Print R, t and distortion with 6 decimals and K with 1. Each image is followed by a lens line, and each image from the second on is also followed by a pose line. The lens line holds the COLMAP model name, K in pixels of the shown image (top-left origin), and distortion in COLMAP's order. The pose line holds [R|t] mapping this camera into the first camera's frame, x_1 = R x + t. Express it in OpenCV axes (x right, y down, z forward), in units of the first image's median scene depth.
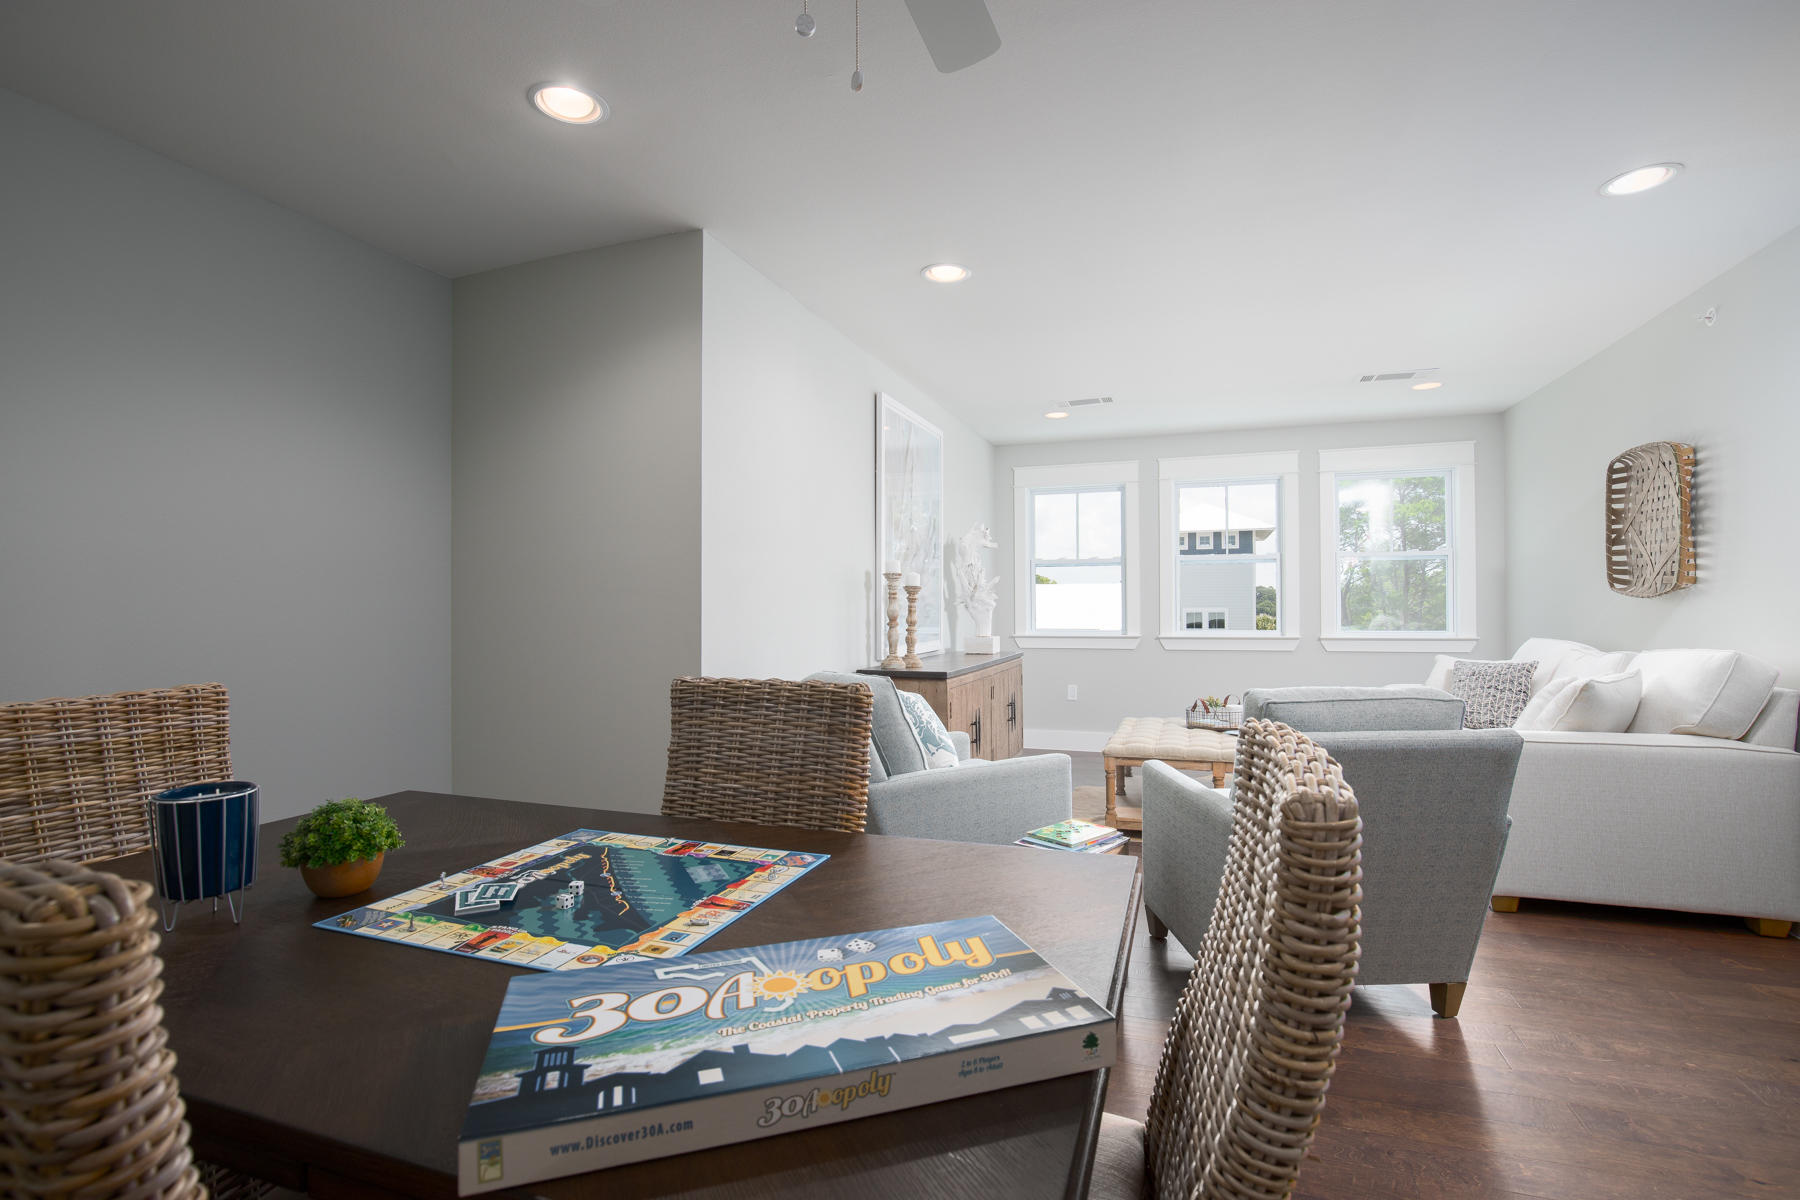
lens RADIAL K [[841.4, 0, 900.0], [0, 841.4, 600.0], [0, 0, 1]] dist [-0.000454, -0.000107]
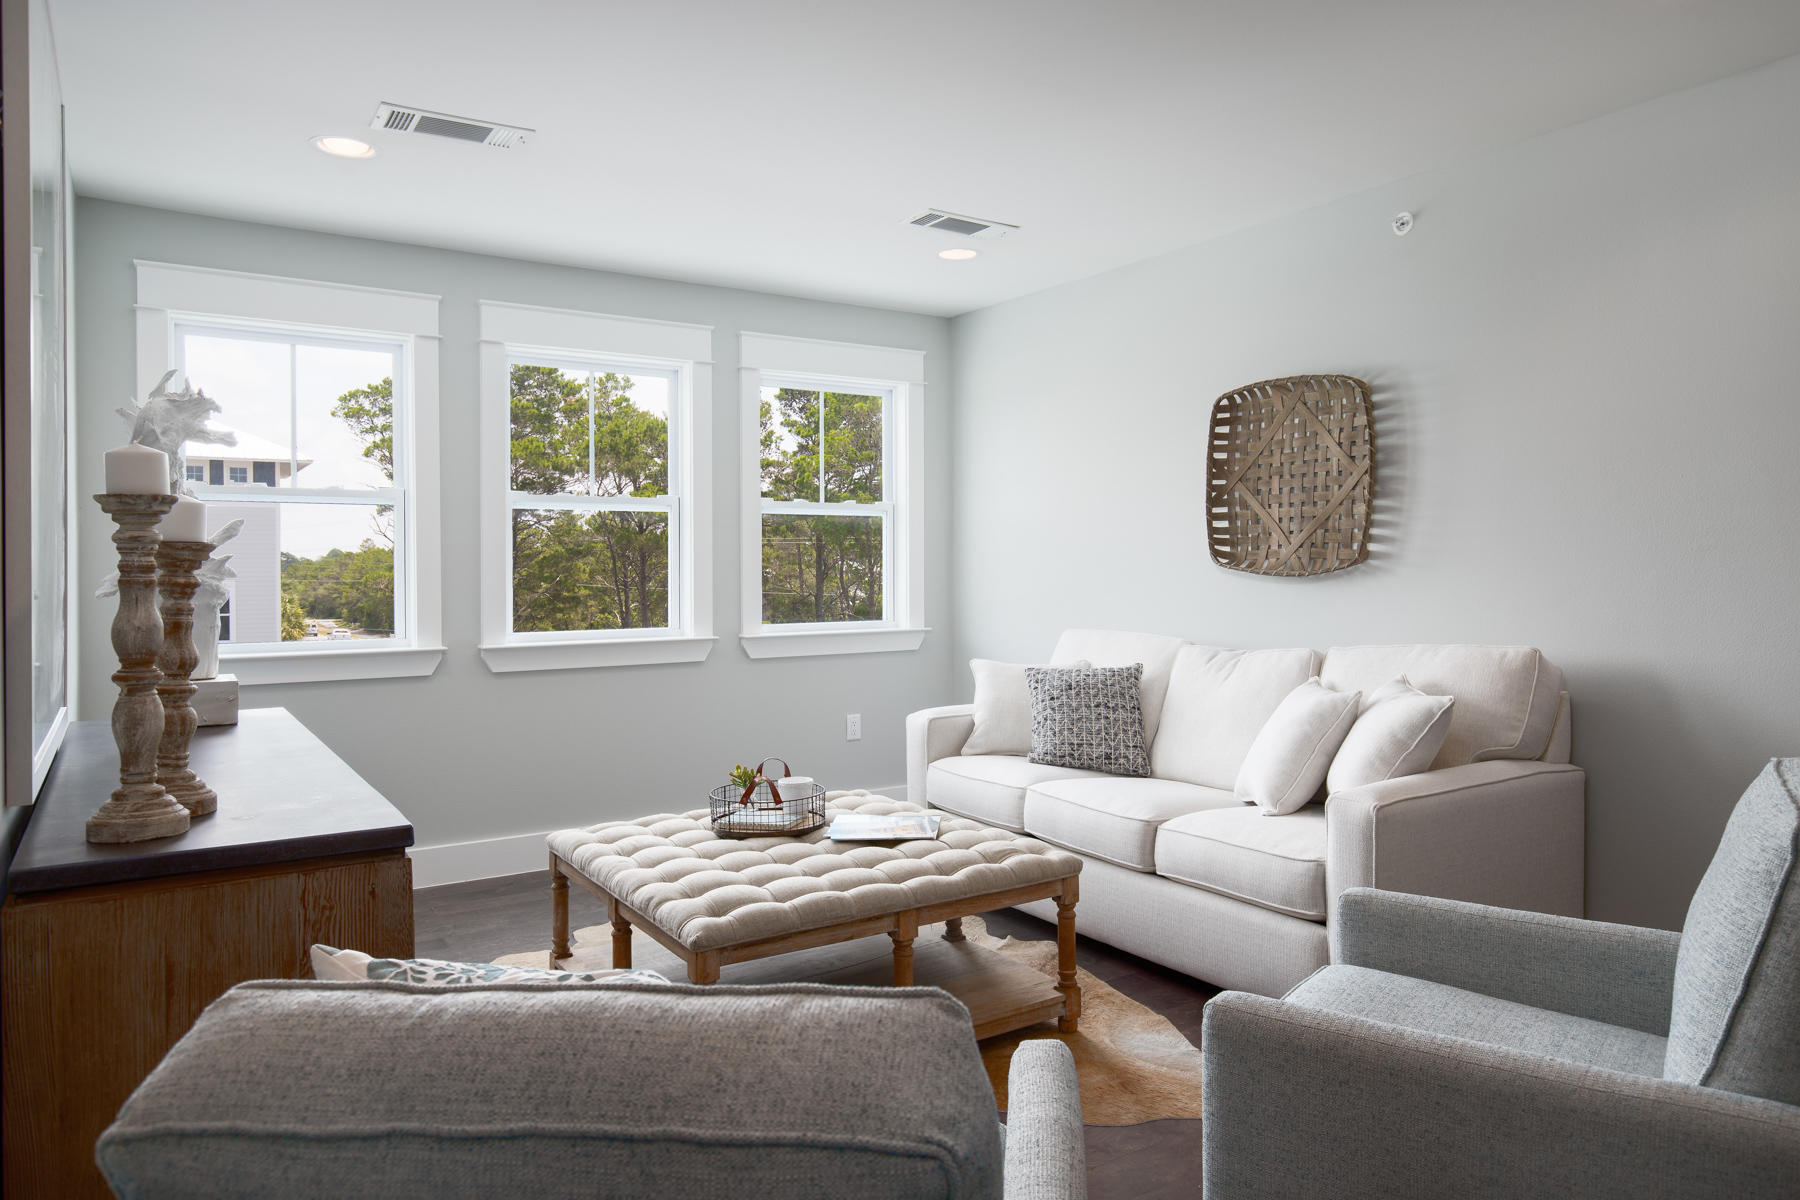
lens RADIAL K [[1181.1, 0, 899.5], [0, 1181.1, 576.8], [0, 0, 1]] dist [0.001079, 0.000200]
pose [[0.604242, -0.004180, 0.796790, -0.178419], [-0.001934, 0.999976, 0.006712, -0.008249], [-0.796799, -0.005597, 0.604219, 0.582972]]
